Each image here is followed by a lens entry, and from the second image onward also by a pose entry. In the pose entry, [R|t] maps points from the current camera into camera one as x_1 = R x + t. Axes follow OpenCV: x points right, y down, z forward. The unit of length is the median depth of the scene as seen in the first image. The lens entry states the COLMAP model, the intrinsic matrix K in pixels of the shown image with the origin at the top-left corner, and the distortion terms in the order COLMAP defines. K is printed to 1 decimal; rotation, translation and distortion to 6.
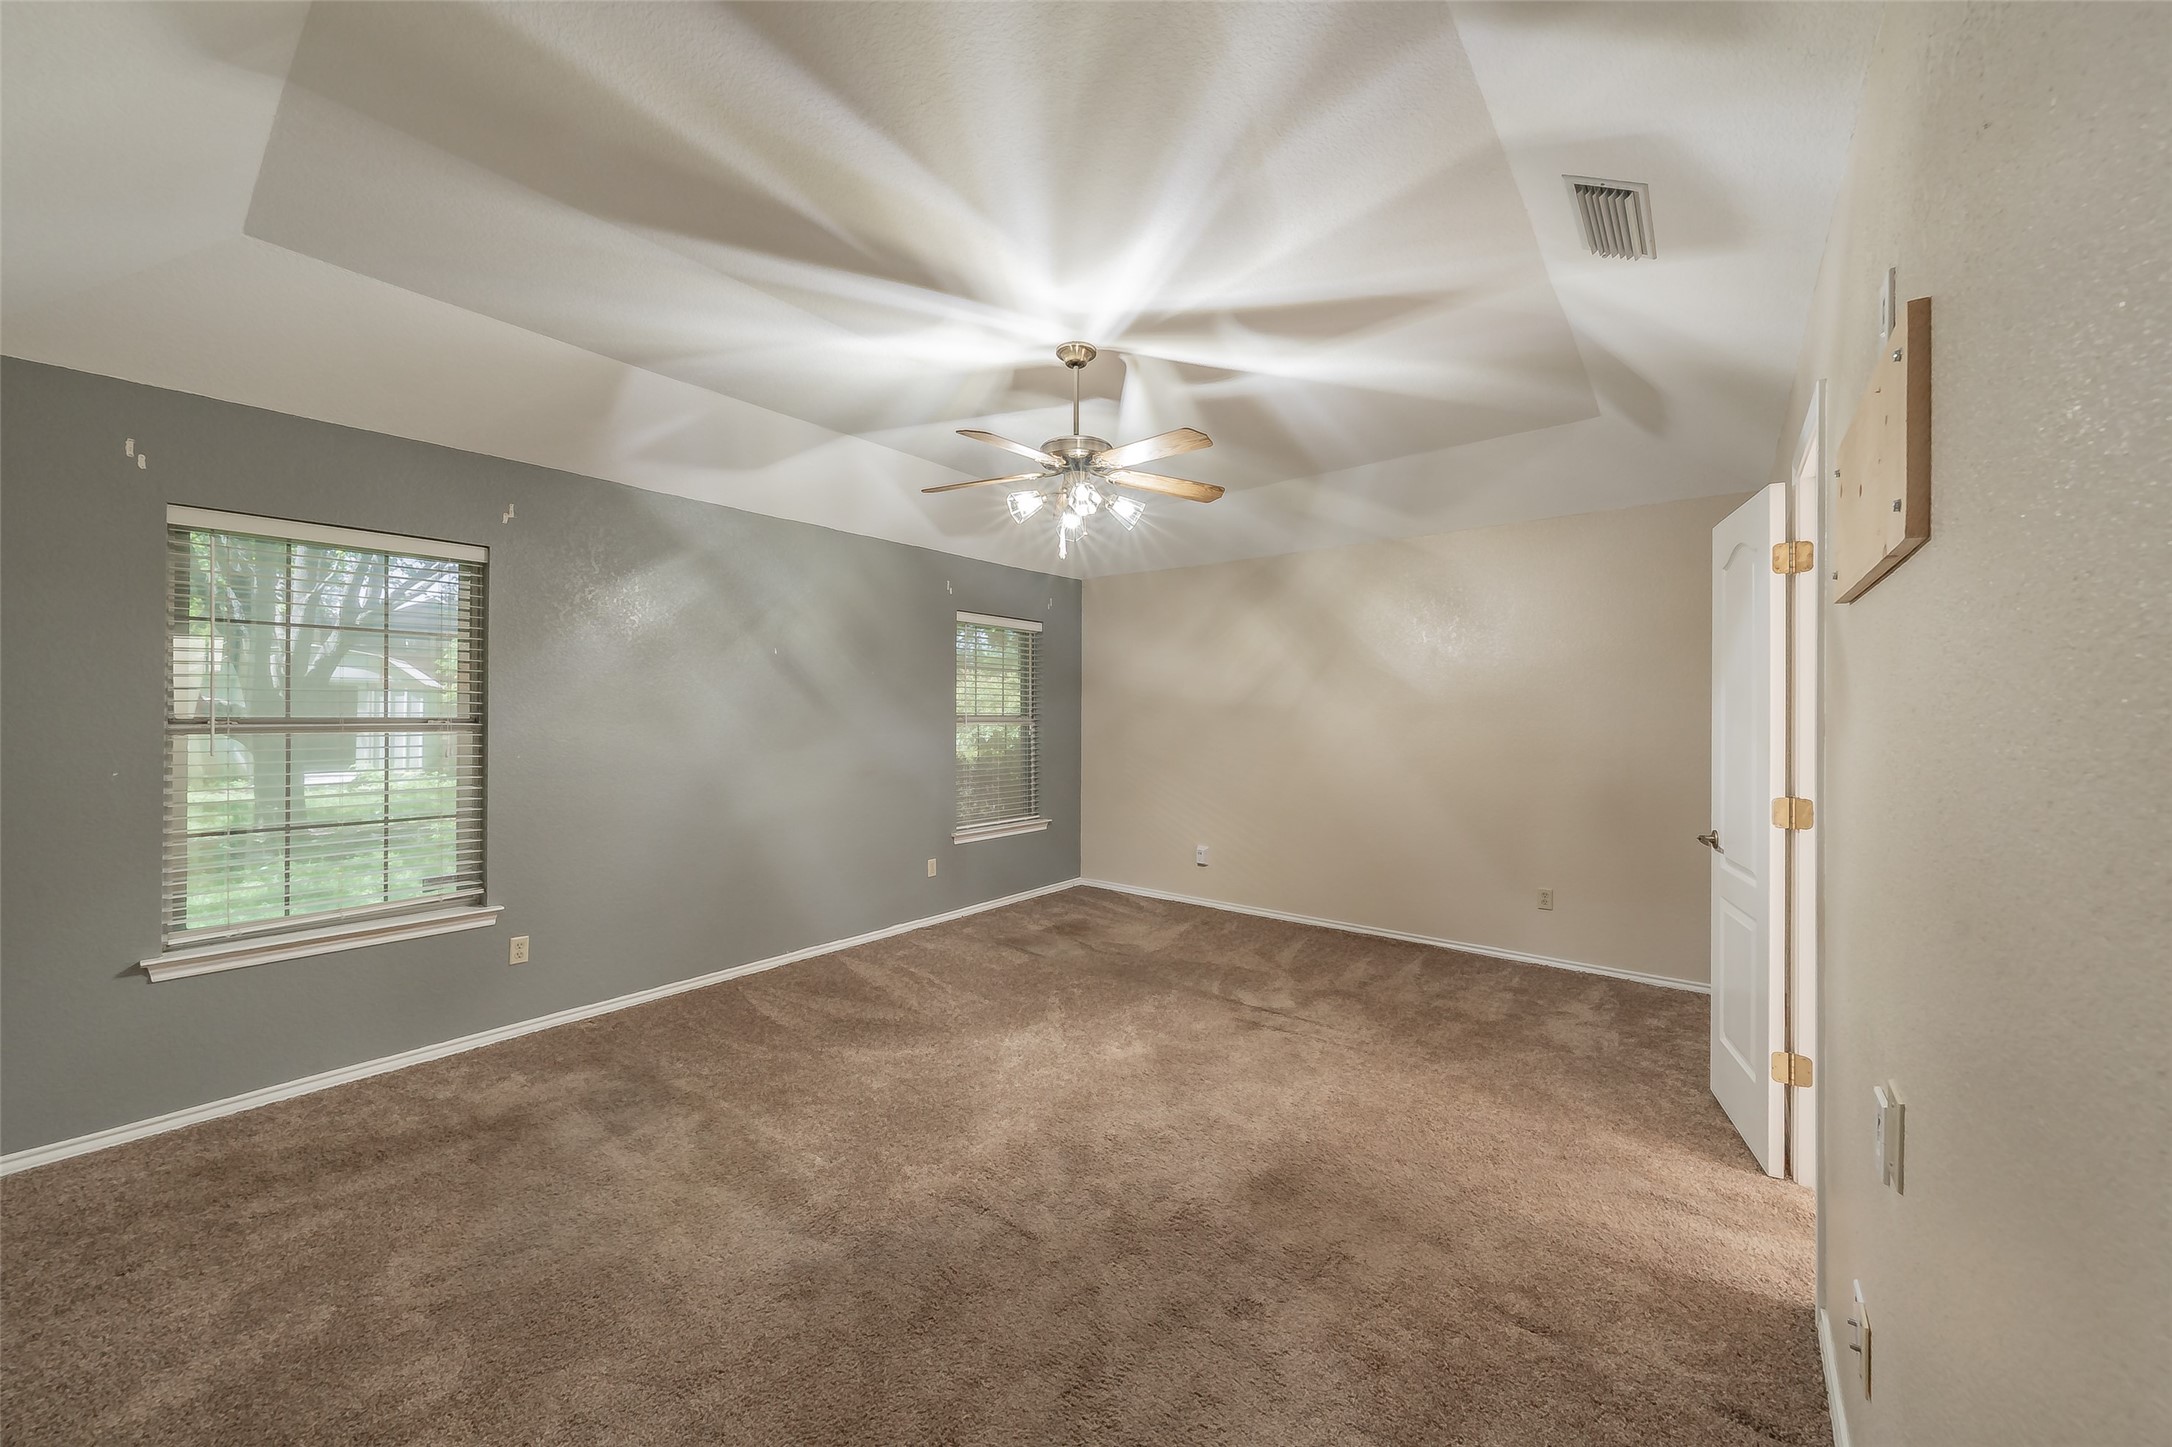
lens RADIAL K [[787.1, 0, 1085.9], [0, 787.1, 708.0], [0, 0, 1]] dist [-0.000388, -0.000064]
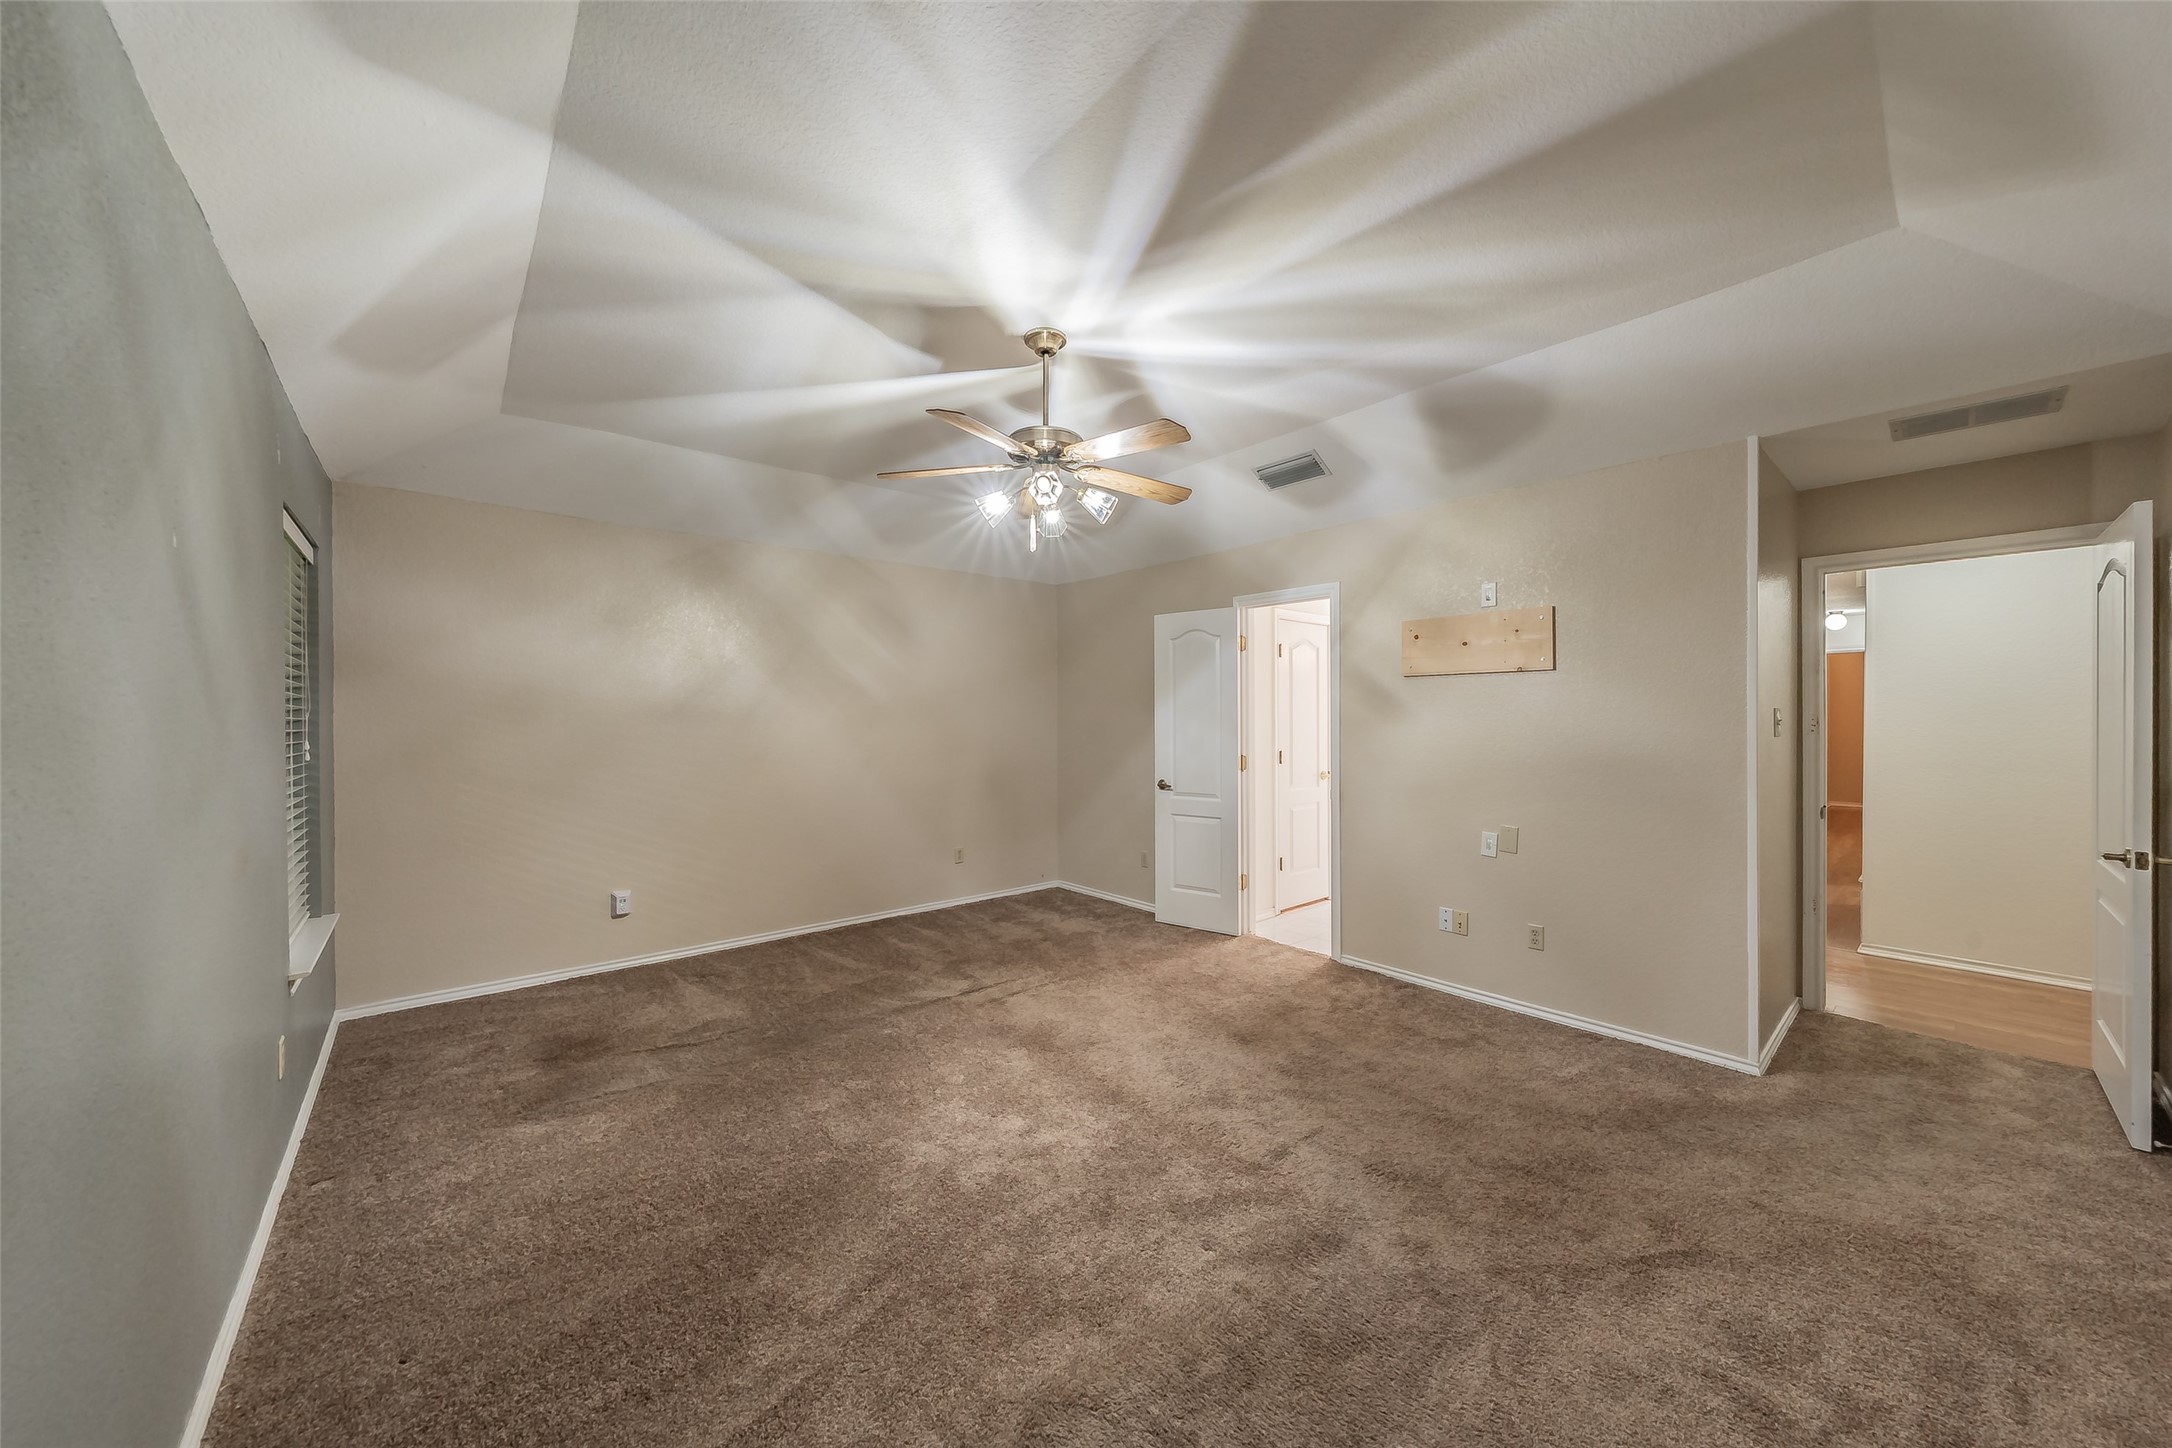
lens RADIAL K [[756.1, 0, 1086.3], [0, 756.1, 716.3], [0, 0, 1]] dist [-0.000085, -0.000031]
pose [[0.189833, -0.000682, 0.981816, -0.784003], [-0.004444, 0.999989, 0.001554, 0.004302], [-0.981806, -0.004659, 0.189828, 0.670253]]
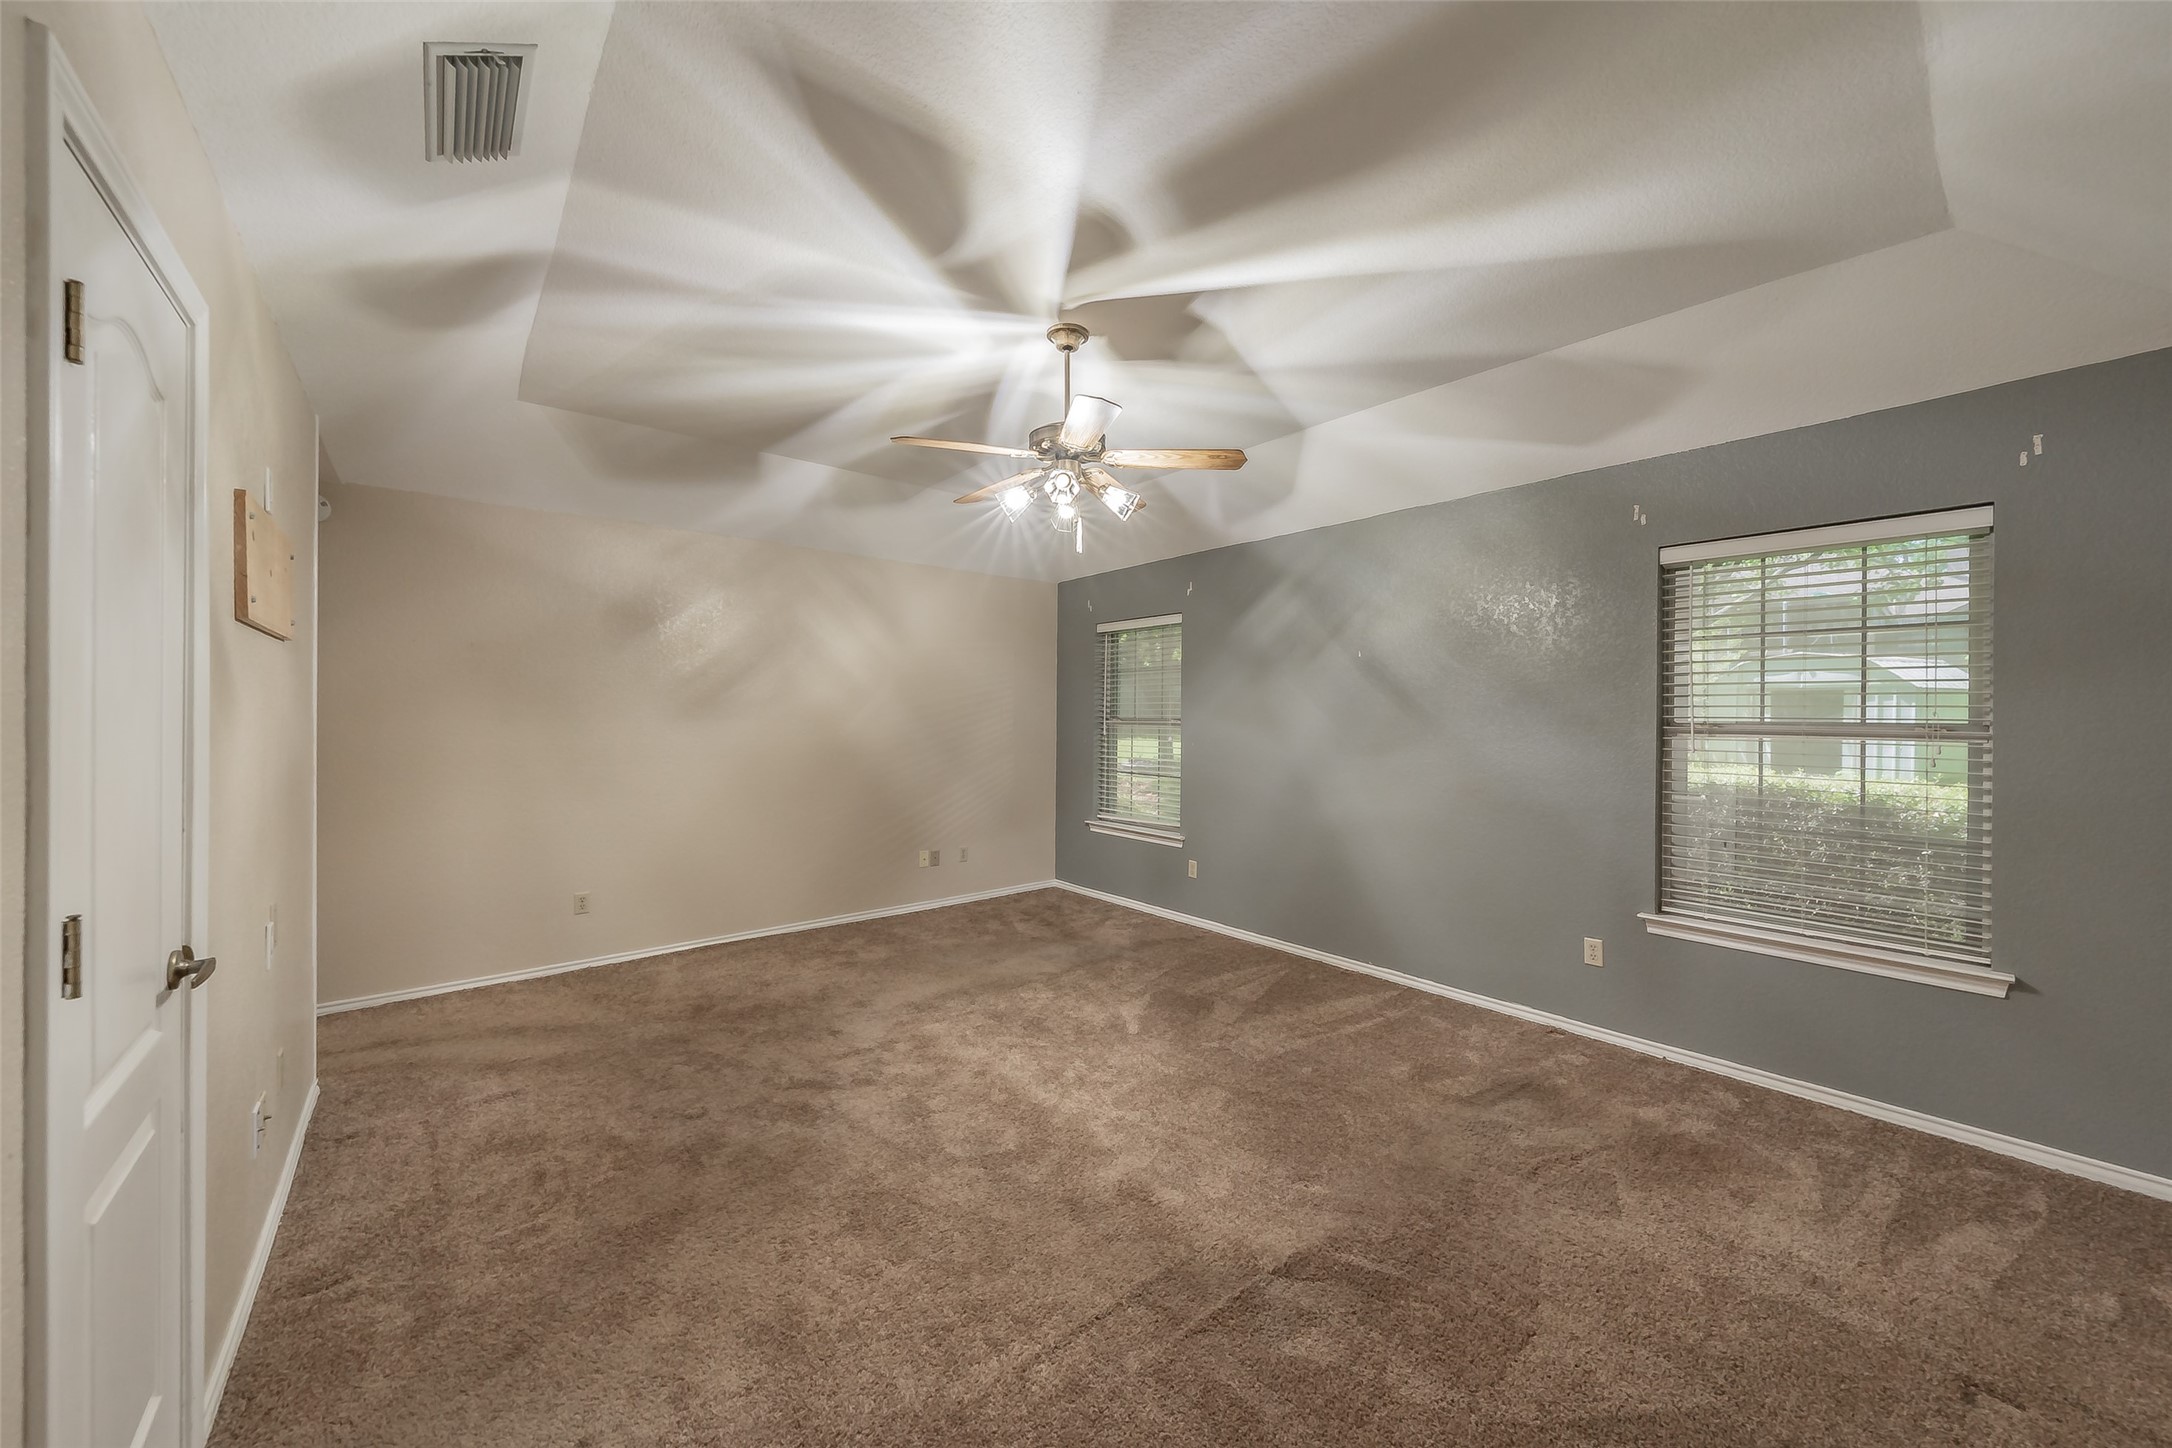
lens RADIAL K [[769.6, 0, 1072.6], [0, 769.6, 718.3], [0, 0, 1]] dist [-0.000834, -0.000202]
pose [[-0.208871, 0.001184, -0.977942, 0.773142], [0.002573, 0.999996, 0.000661, 0.008372], [0.977940, -0.002378, -0.208873, 1.036003]]
